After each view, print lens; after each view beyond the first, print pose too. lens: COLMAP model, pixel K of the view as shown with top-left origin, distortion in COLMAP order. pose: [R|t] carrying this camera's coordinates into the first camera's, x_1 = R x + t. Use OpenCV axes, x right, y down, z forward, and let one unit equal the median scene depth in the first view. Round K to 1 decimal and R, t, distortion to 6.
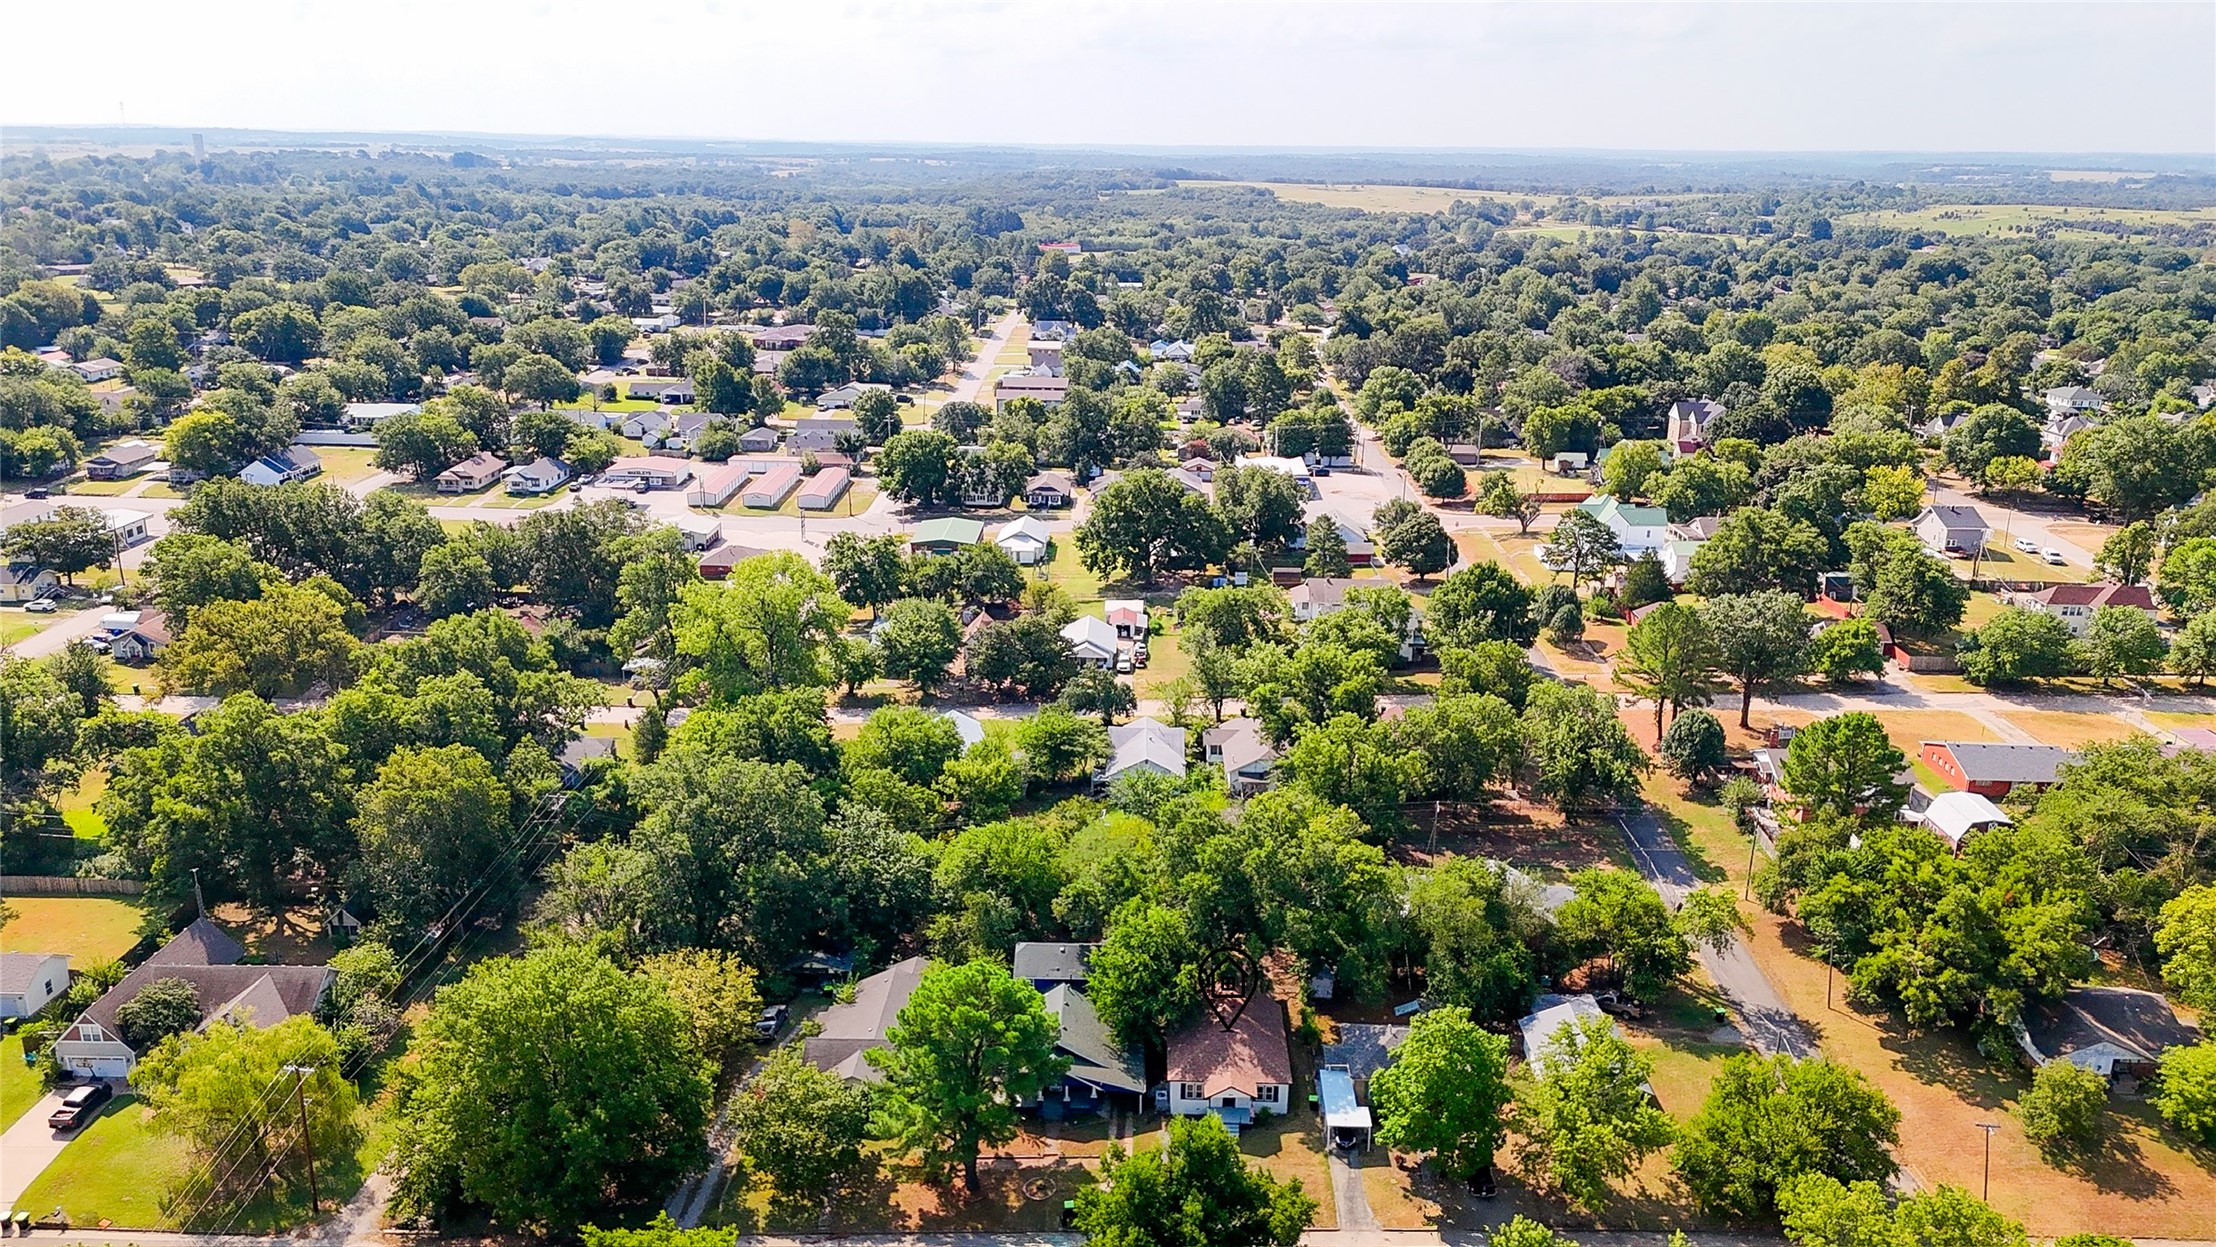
lens RADIAL K [[1601.0, 0, 1117.8], [0, 1601.0, 651.7], [0, 0, 1]] dist [0.081815, -0.080258]
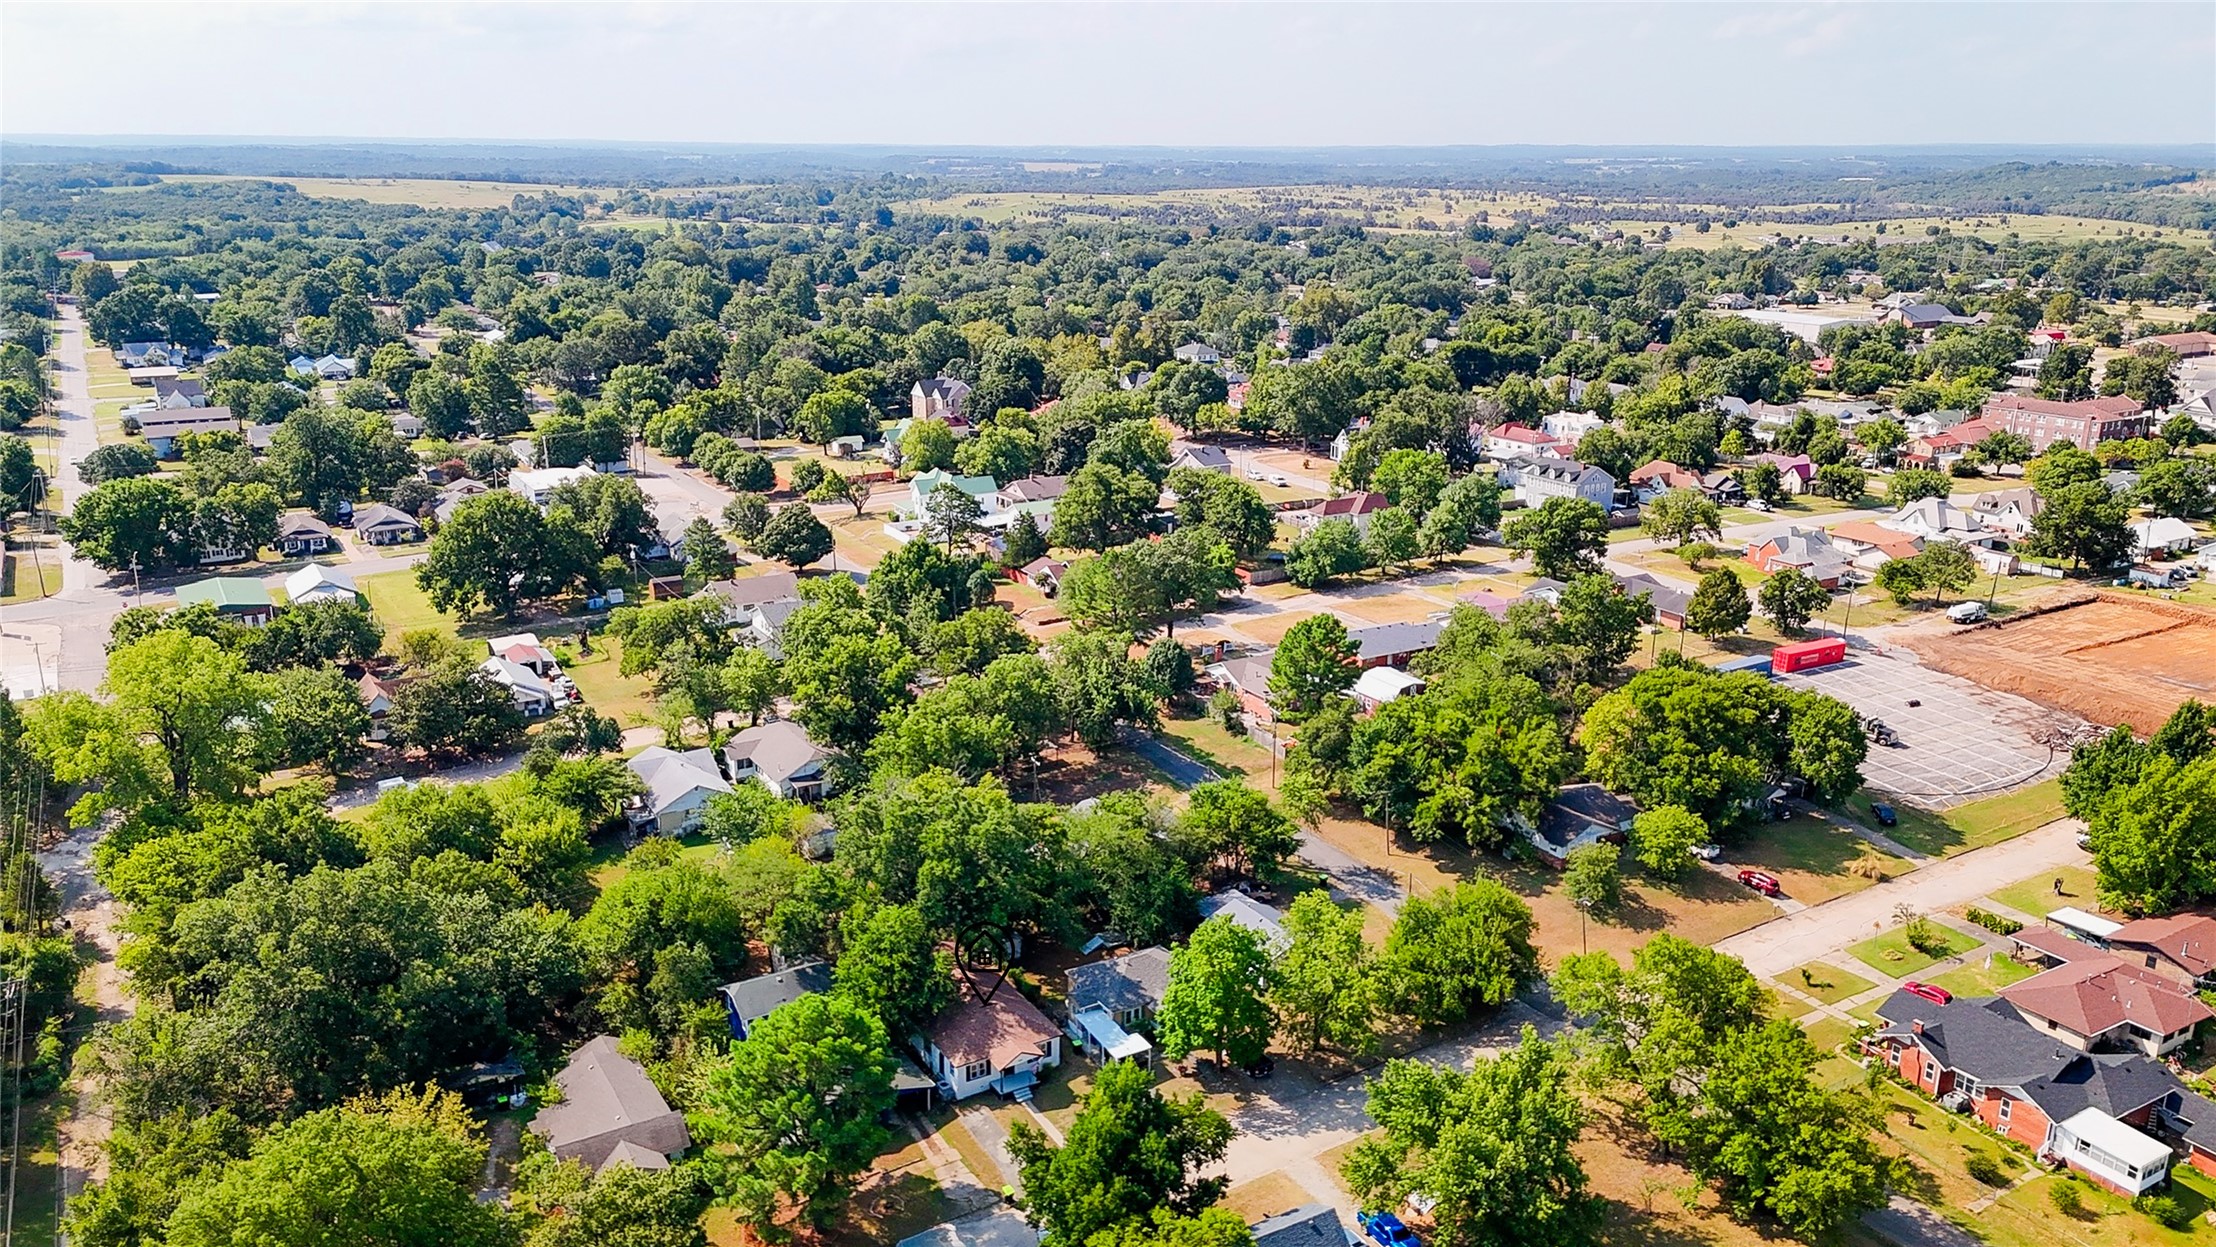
lens RADIAL K [[1627.3, 0, 1117.7], [0, 1627.3, 654.1], [0, 0, 1]] dist [0.081965, -0.077272]
pose [[0.849108, -0.165818, 0.501518, -0.147798], [0.165275, 0.985178, 0.045908, -0.007067], [-0.501697, 0.043908, 0.863928, 0.024343]]
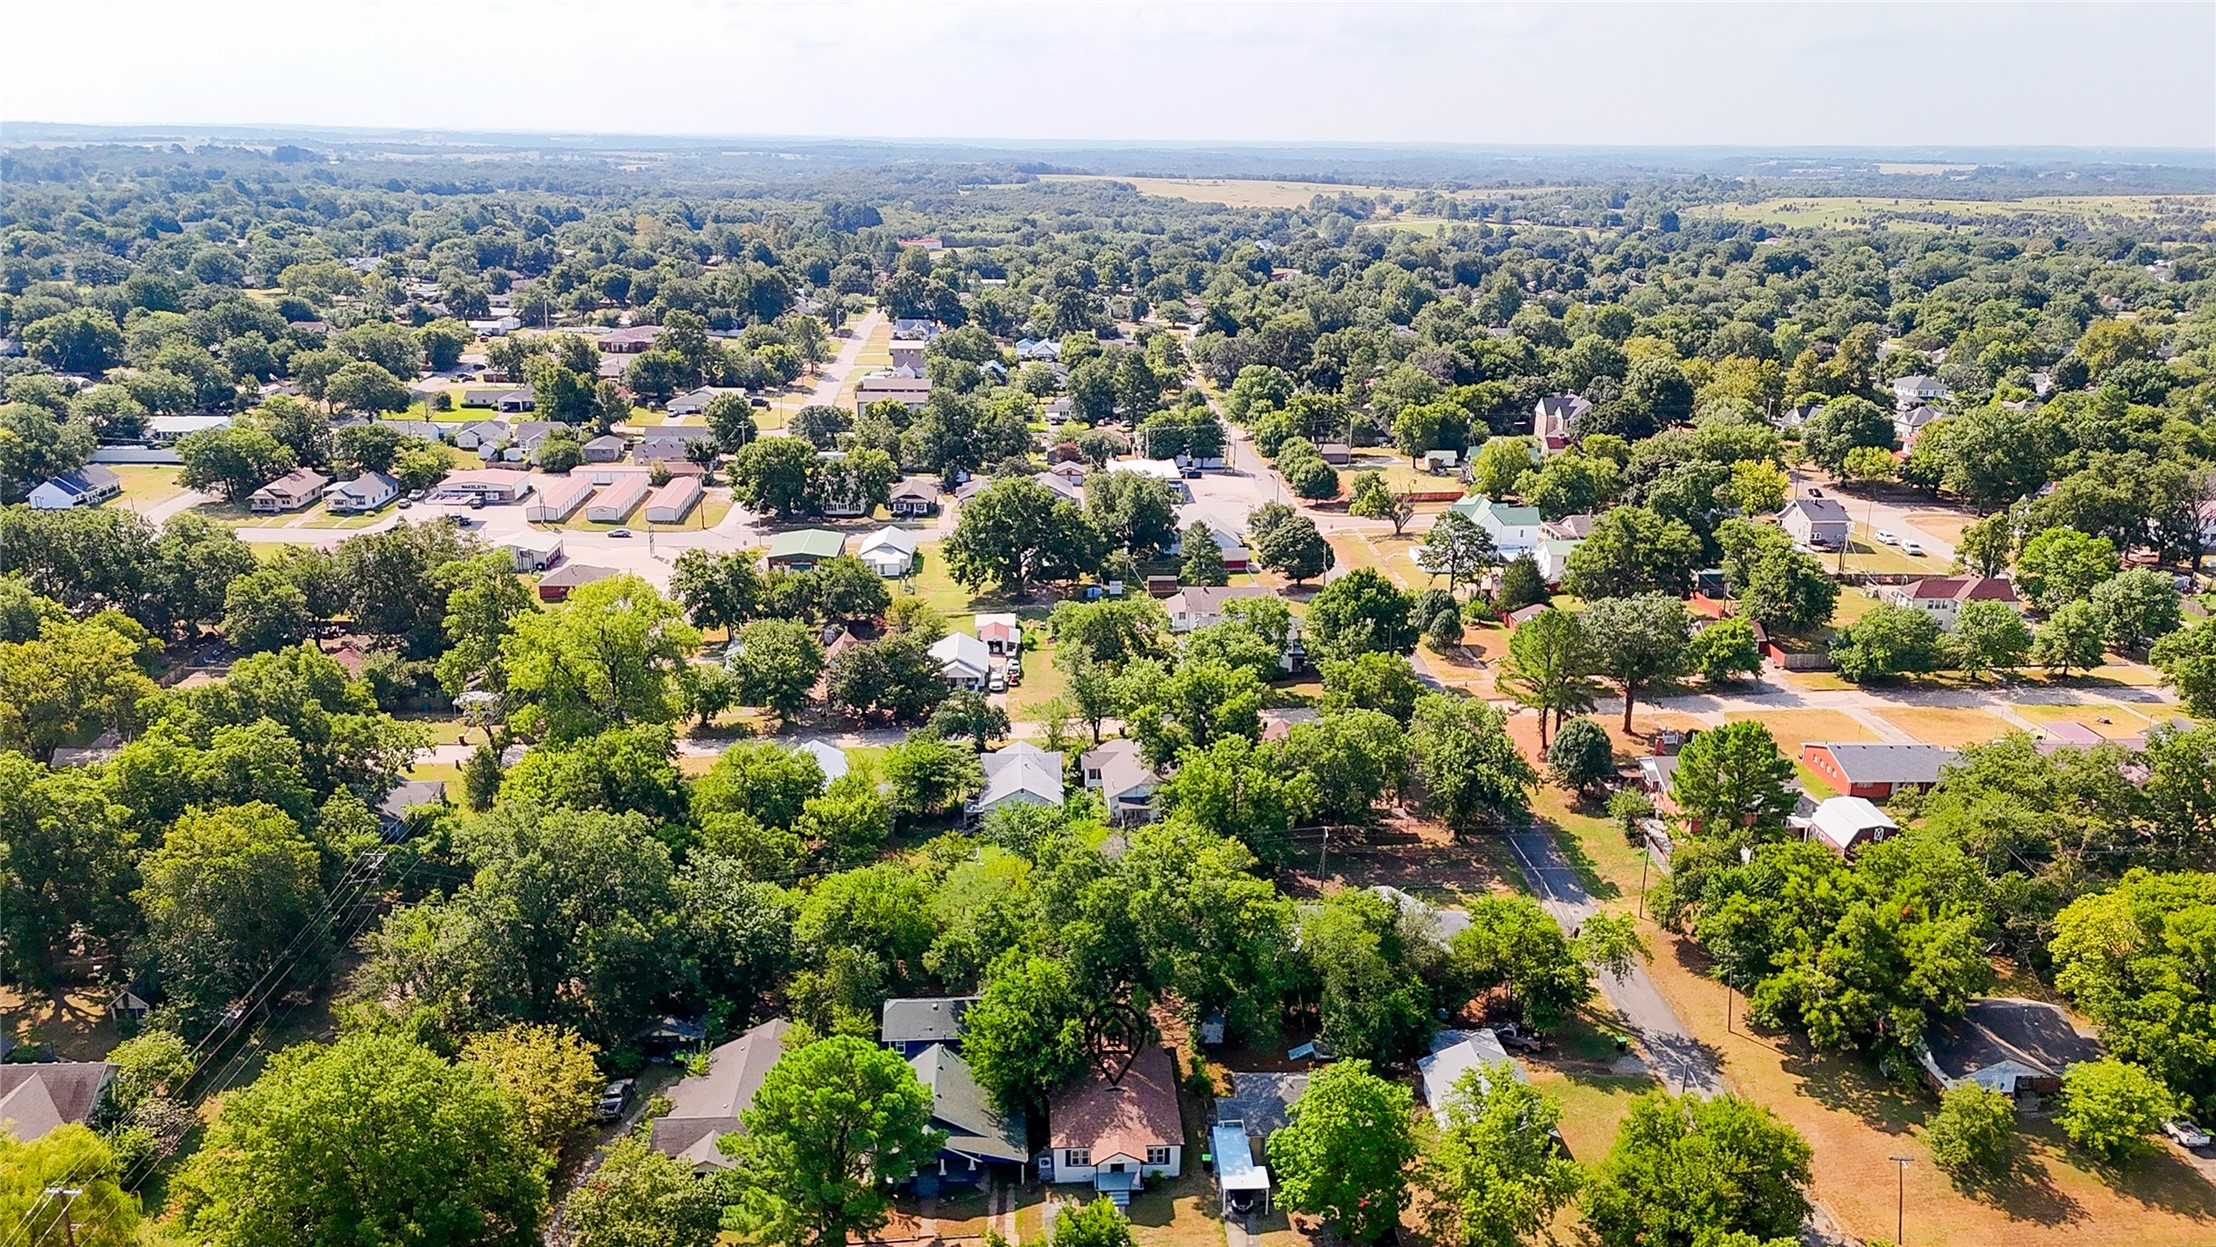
lens RADIAL K [[1611.1, 0, 1116.7], [0, 1611.1, 648.9], [0, 0, 1]] dist [0.083442, -0.083506]
pose [[0.996671, -0.025600, 0.077403, 0.001385], [0.025596, 0.999672, 0.001041, -0.009099], [-0.077404, 0.000944, 0.996999, 0.026158]]
